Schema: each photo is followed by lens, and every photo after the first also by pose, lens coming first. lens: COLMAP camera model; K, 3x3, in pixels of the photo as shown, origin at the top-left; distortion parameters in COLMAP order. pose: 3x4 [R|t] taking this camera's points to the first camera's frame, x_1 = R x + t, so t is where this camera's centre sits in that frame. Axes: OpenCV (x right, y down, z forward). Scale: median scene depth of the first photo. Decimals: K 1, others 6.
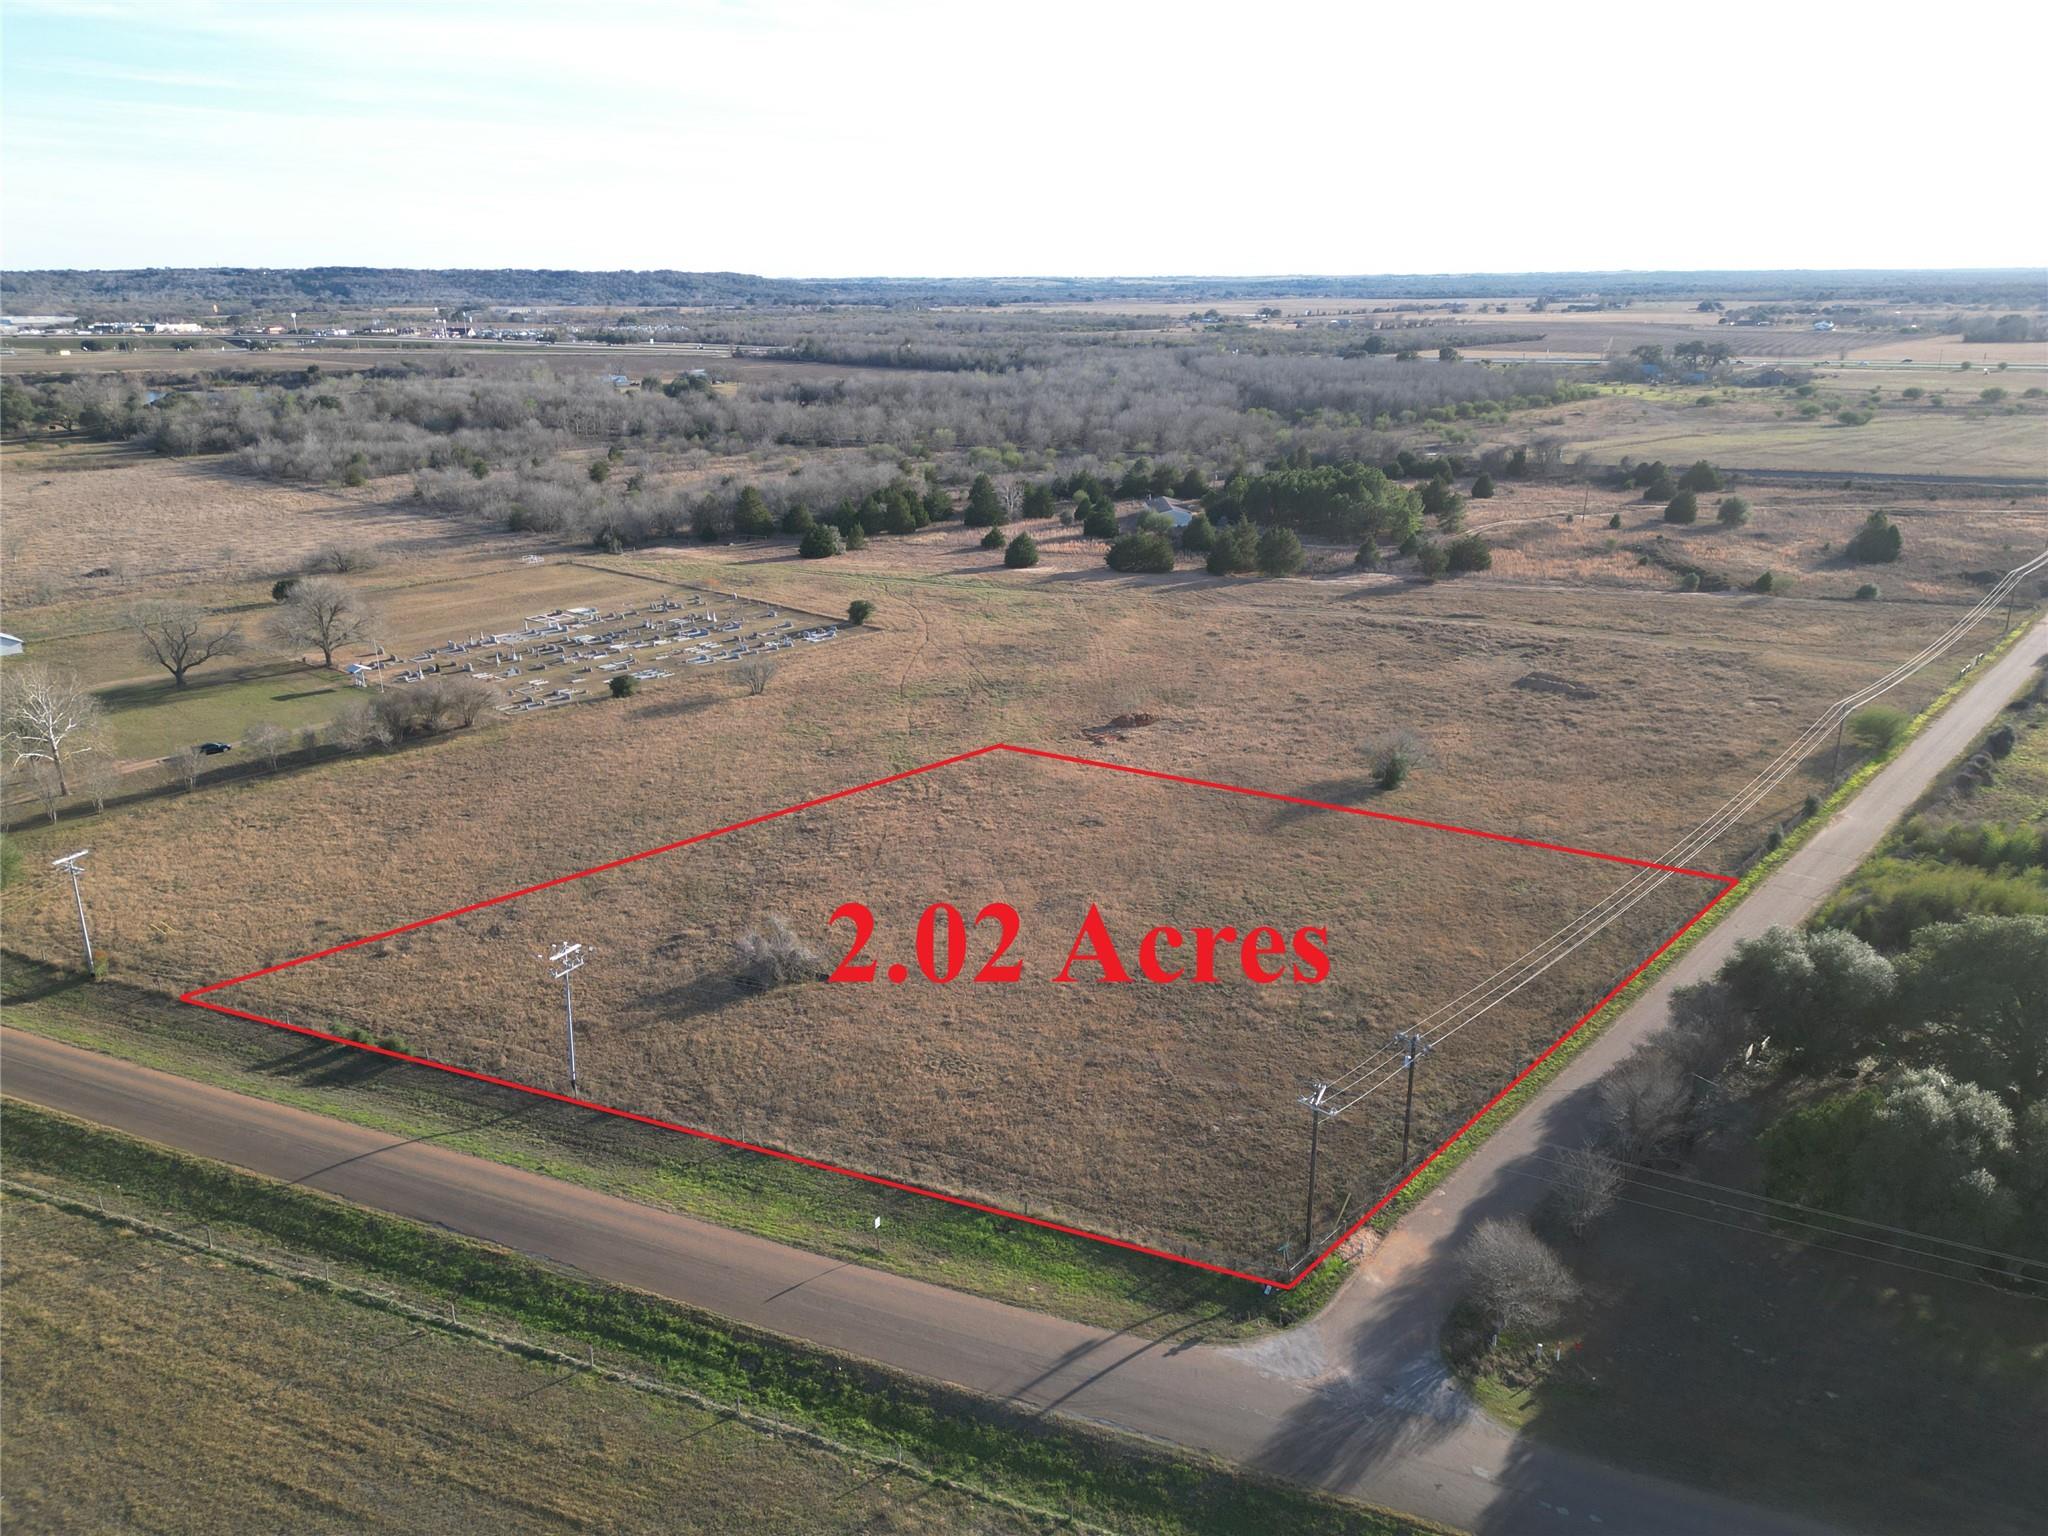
lens RADIAL K [[1402.8, 0, 1019.9], [0, 1402.8, 815.7], [0, 0, 1]] dist [0.065772, -0.058142]
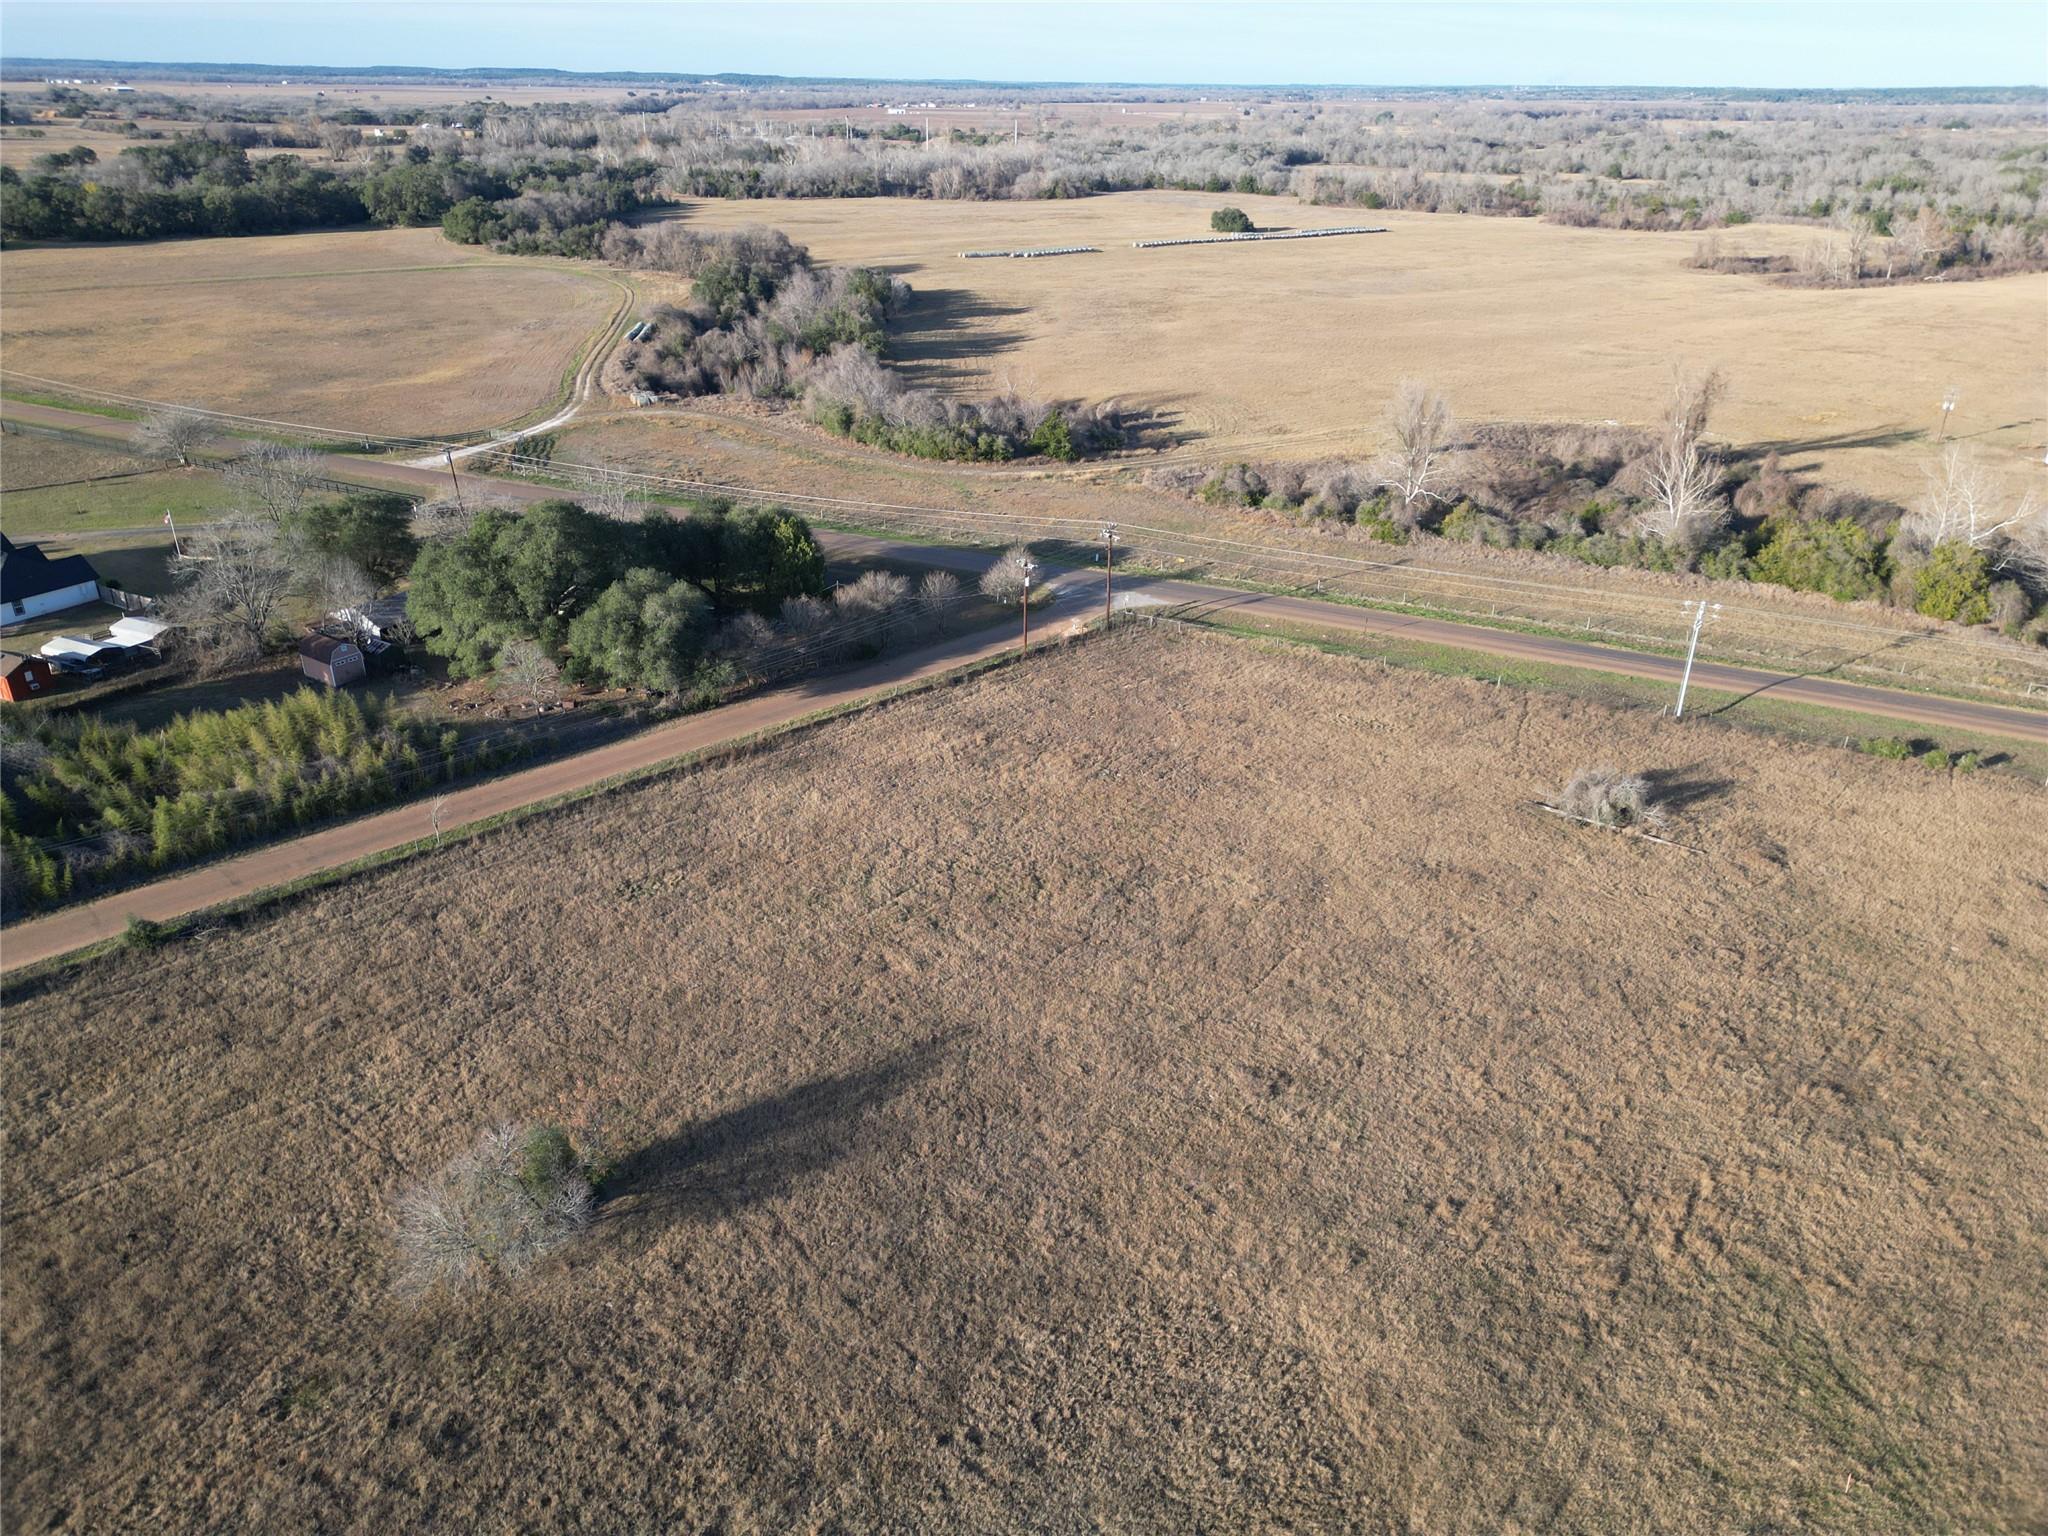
lens RADIAL K [[1417.8, 0, 1025.7], [0, 1417.8, 773.9], [0, 0, 1]] dist [0.077014, -0.075784]
pose [[-0.997597, -0.039207, 0.057131, 0.099233], [0.014700, 0.685992, 0.727460, -0.397930], [-0.067713, 0.726552, -0.683767, 1.125945]]
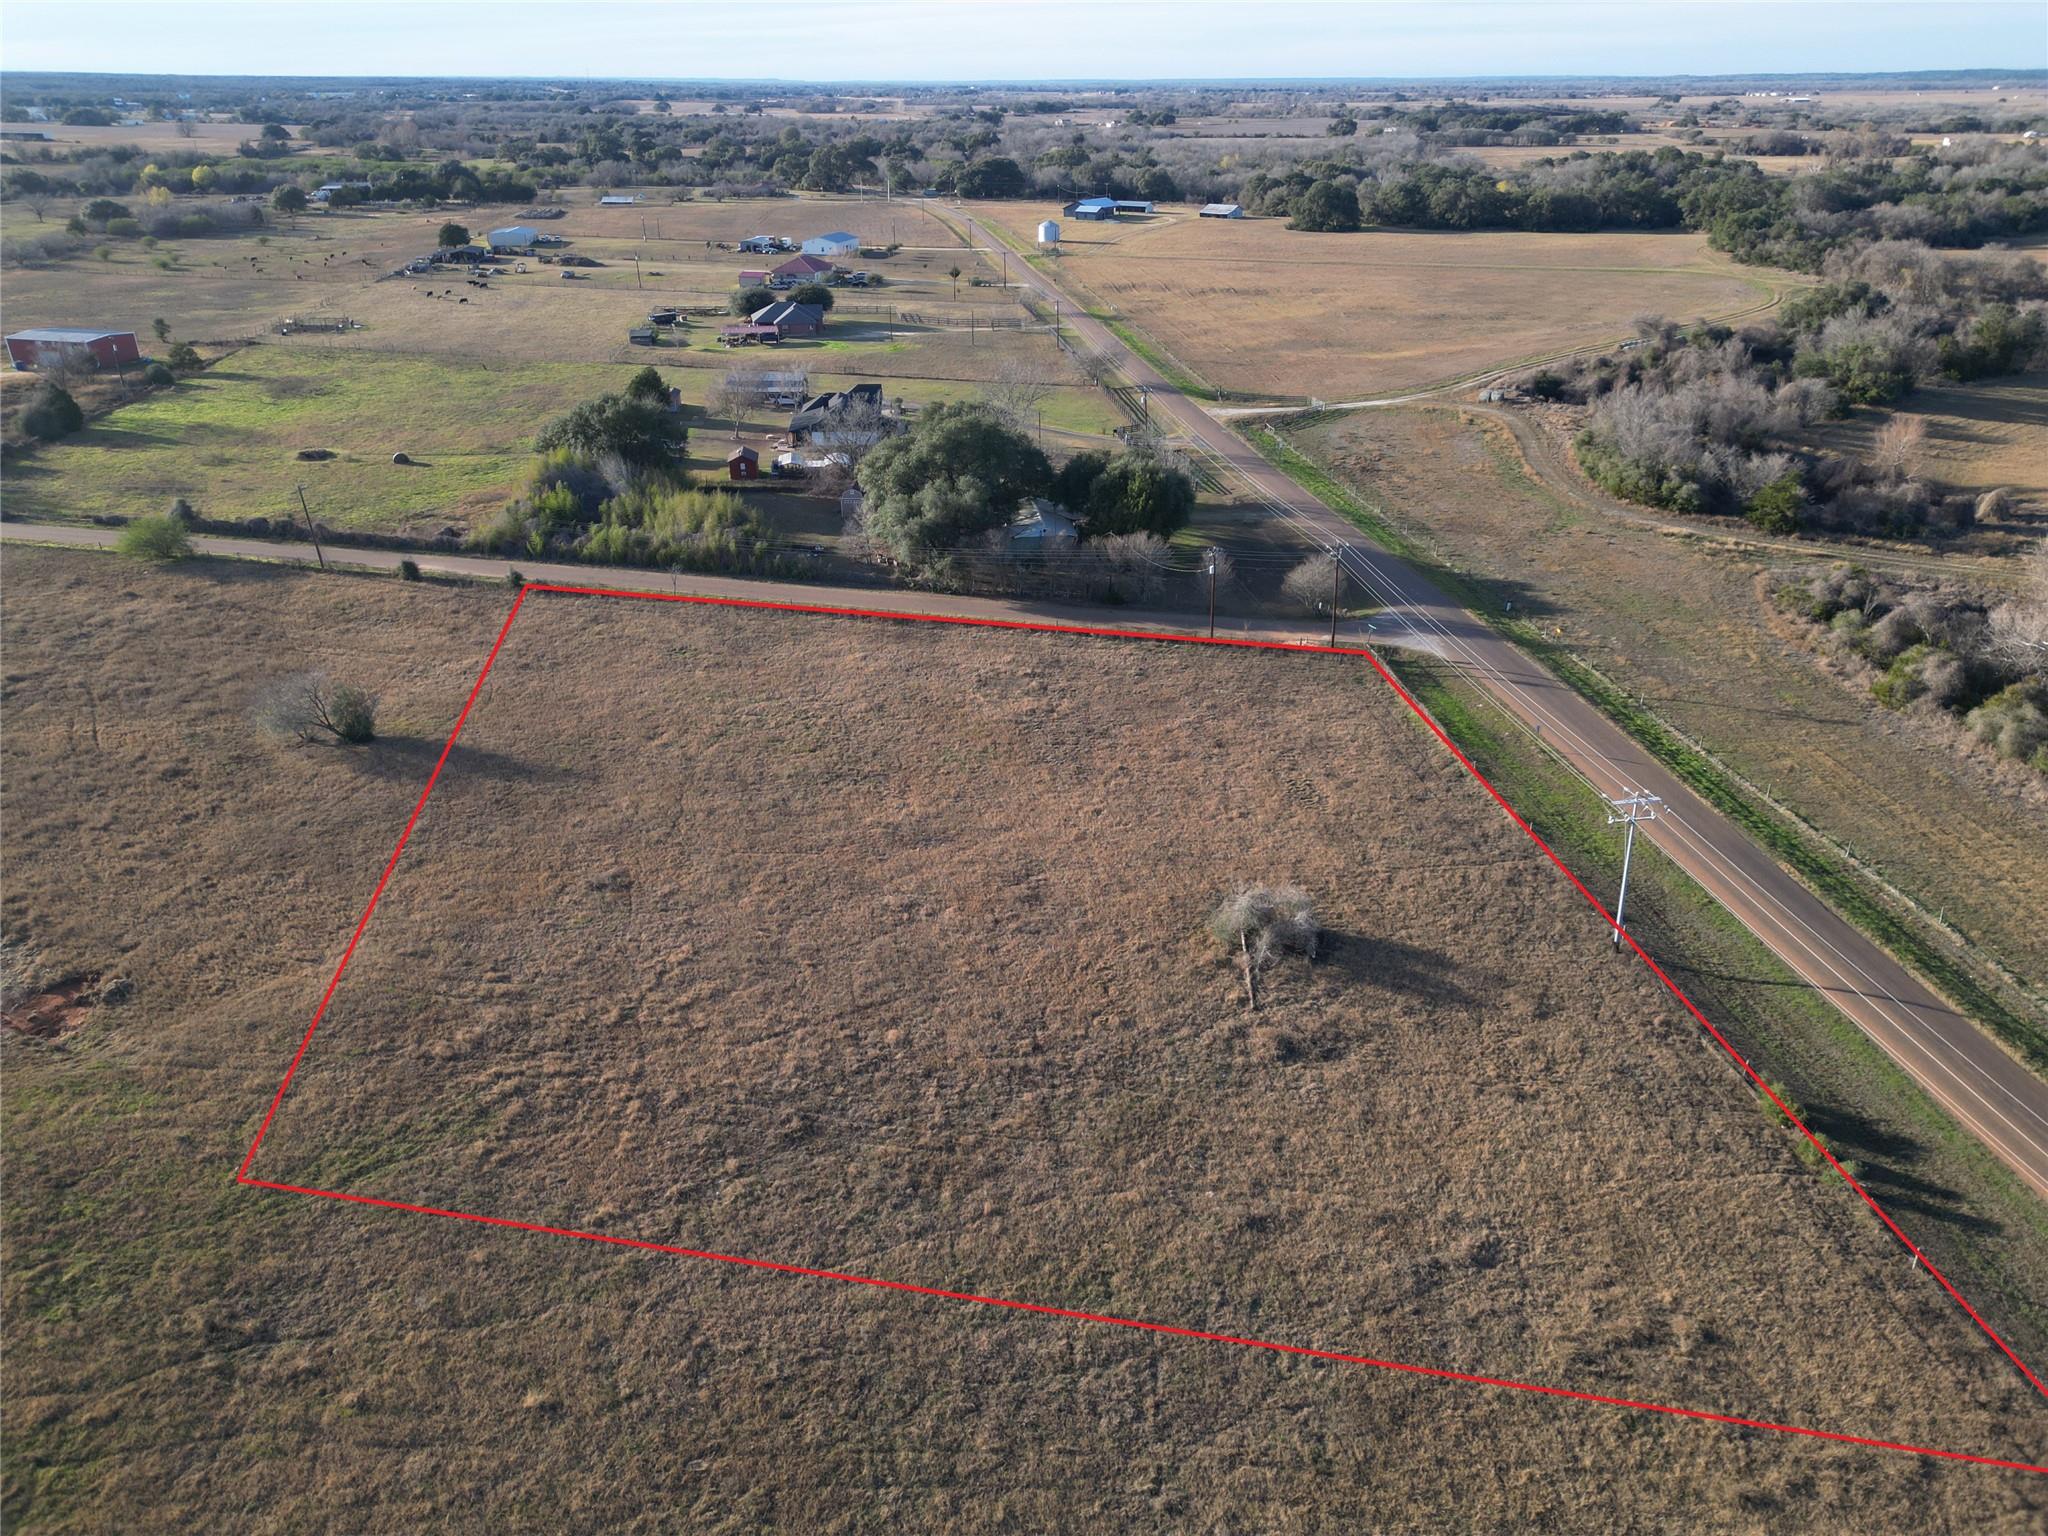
lens RADIAL K [[1417.8, 0, 1025.7], [0, 1417.8, 773.9], [0, 0, 1]] dist [0.077014, -0.075784]
pose [[-0.488554, -0.378347, 0.786237, -0.469697], [0.313893, 0.764556, 0.562962, -0.299217], [-0.814117, 0.521831, -0.254766, 0.867123]]
